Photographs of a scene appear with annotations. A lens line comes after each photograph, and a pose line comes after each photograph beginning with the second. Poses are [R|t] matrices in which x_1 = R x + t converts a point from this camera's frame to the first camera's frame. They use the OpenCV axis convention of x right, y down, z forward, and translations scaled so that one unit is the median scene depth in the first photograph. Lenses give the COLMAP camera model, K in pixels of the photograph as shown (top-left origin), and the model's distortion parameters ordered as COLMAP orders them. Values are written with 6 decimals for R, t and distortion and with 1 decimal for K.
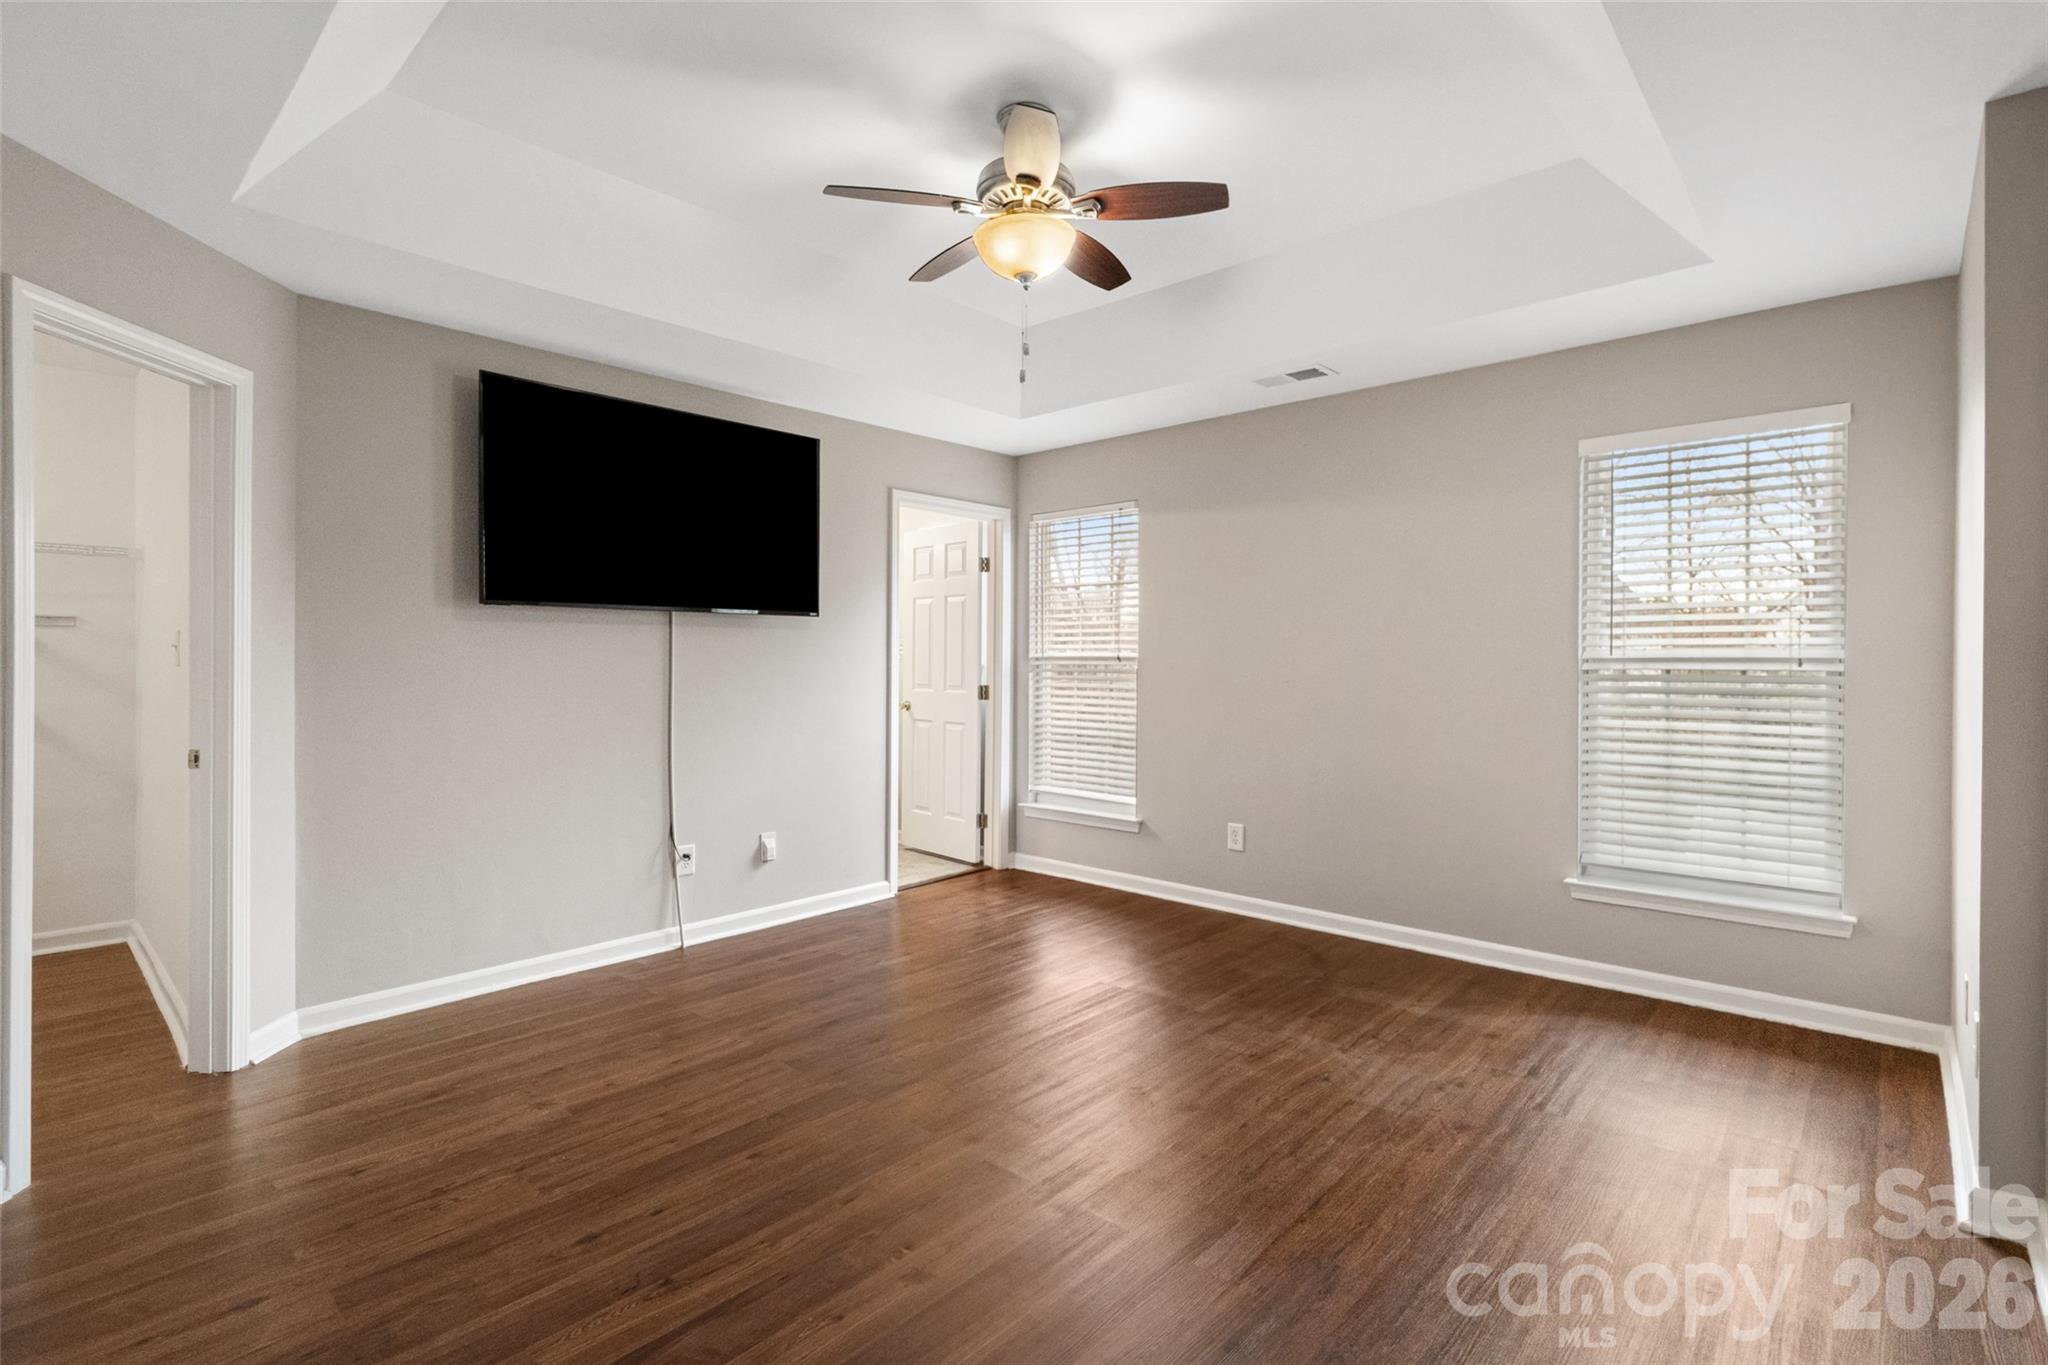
lens RADIAL K [[958.1, 0, 1030.5], [0, 958.1, 639.5], [0, 0, 1]] dist [-0.000667, 0.000029]
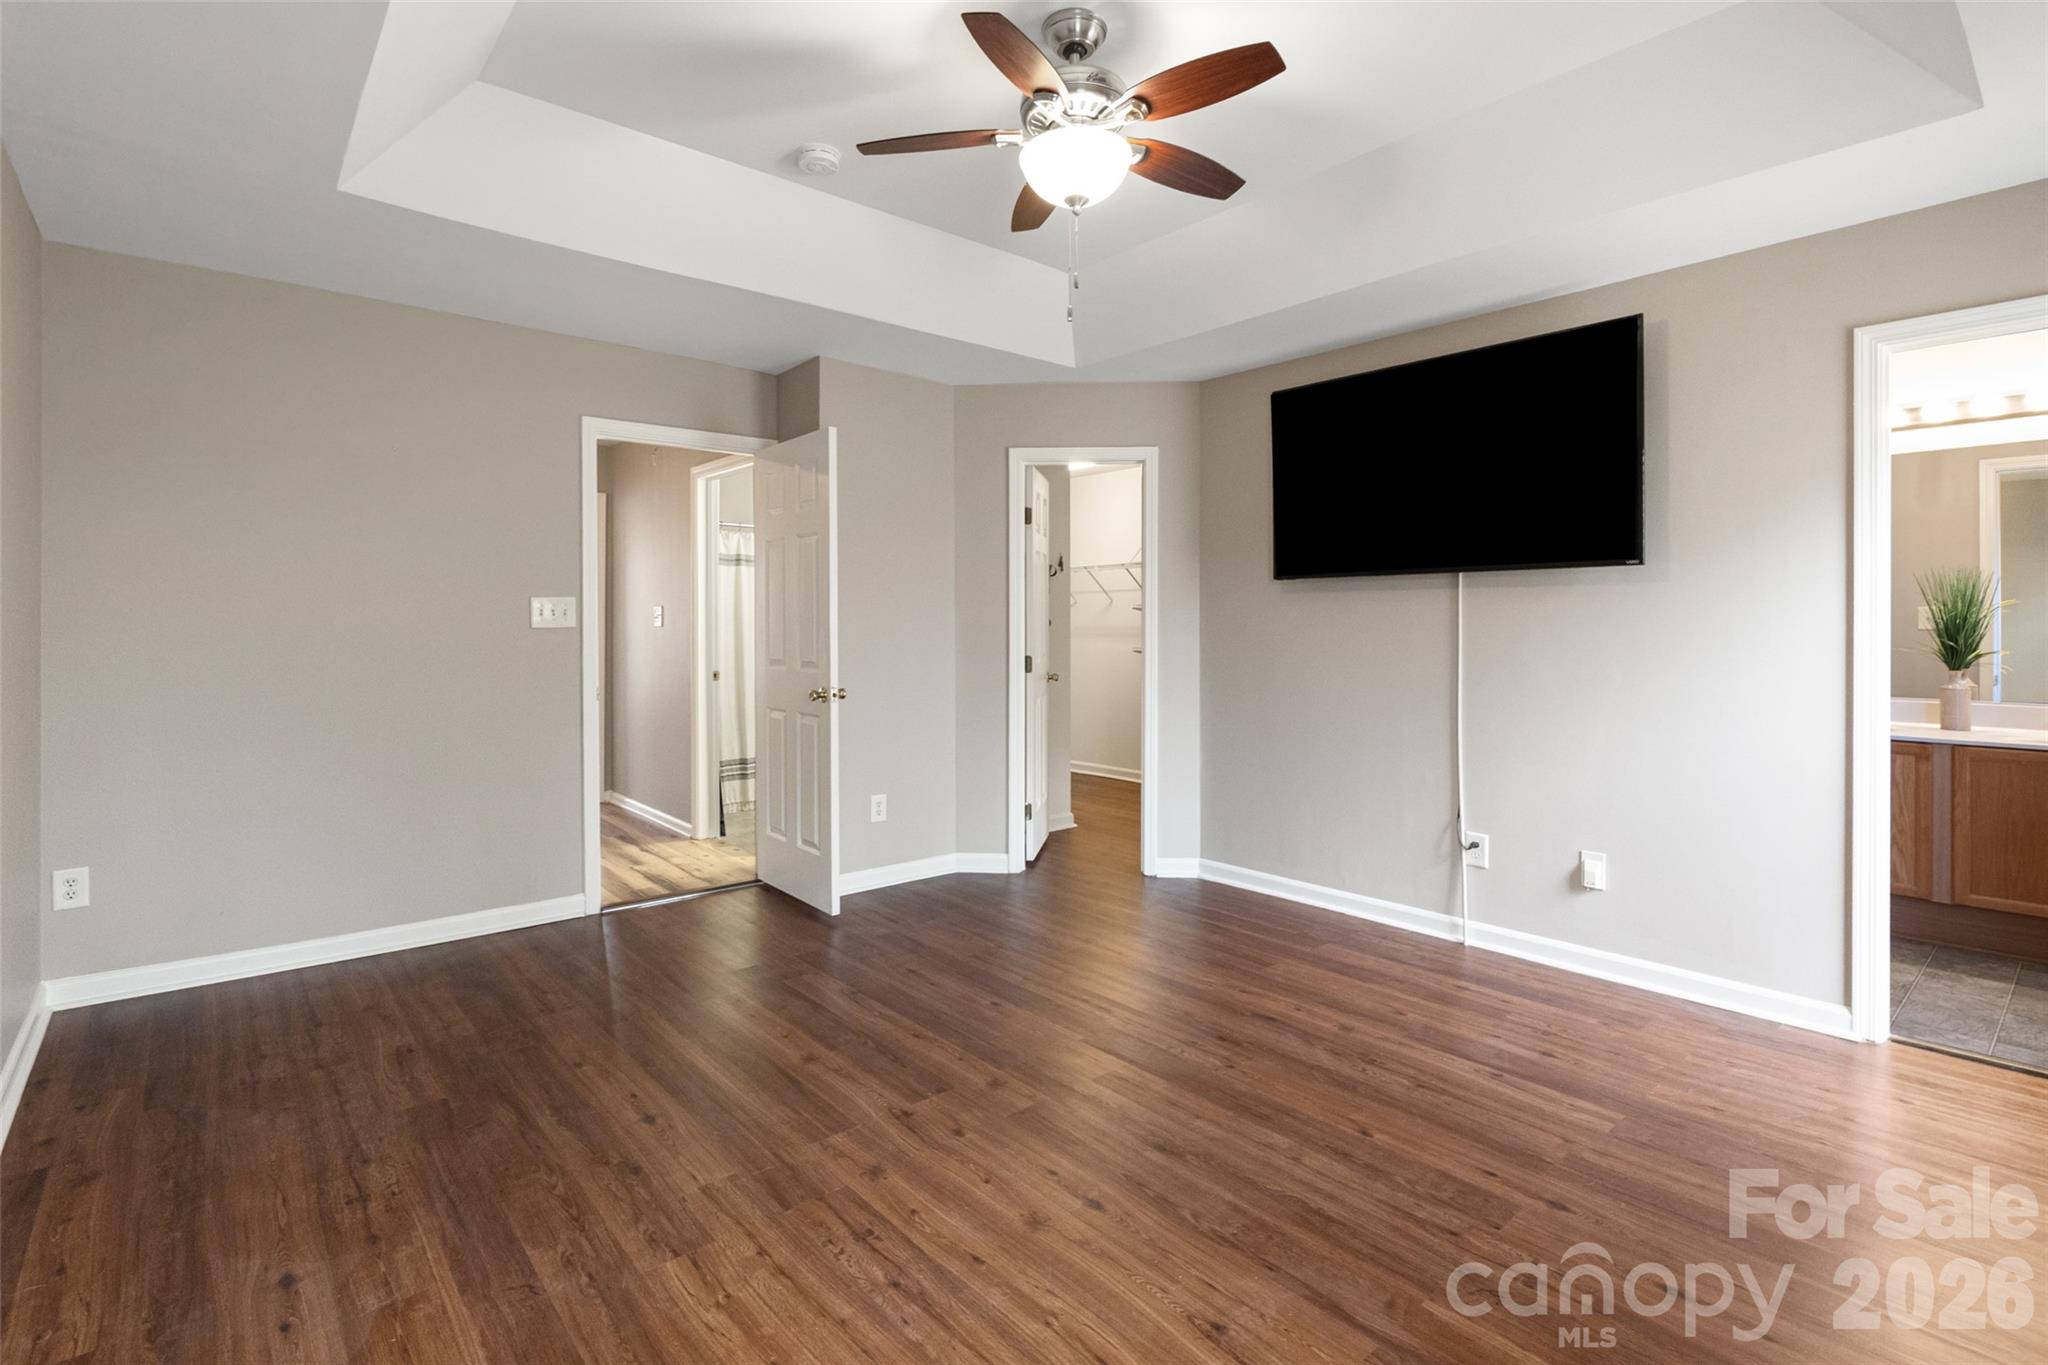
lens RADIAL K [[958.1, 0, 1030.5], [0, 958.1, 639.5], [0, 0, 1]] dist [-0.000667, 0.000029]
pose [[-0.119706, 0.015435, -0.992689, 0.661153], [0.020515, 0.999704, 0.013070, 0.013270], [0.992597, -0.018800, -0.119987, 0.795459]]
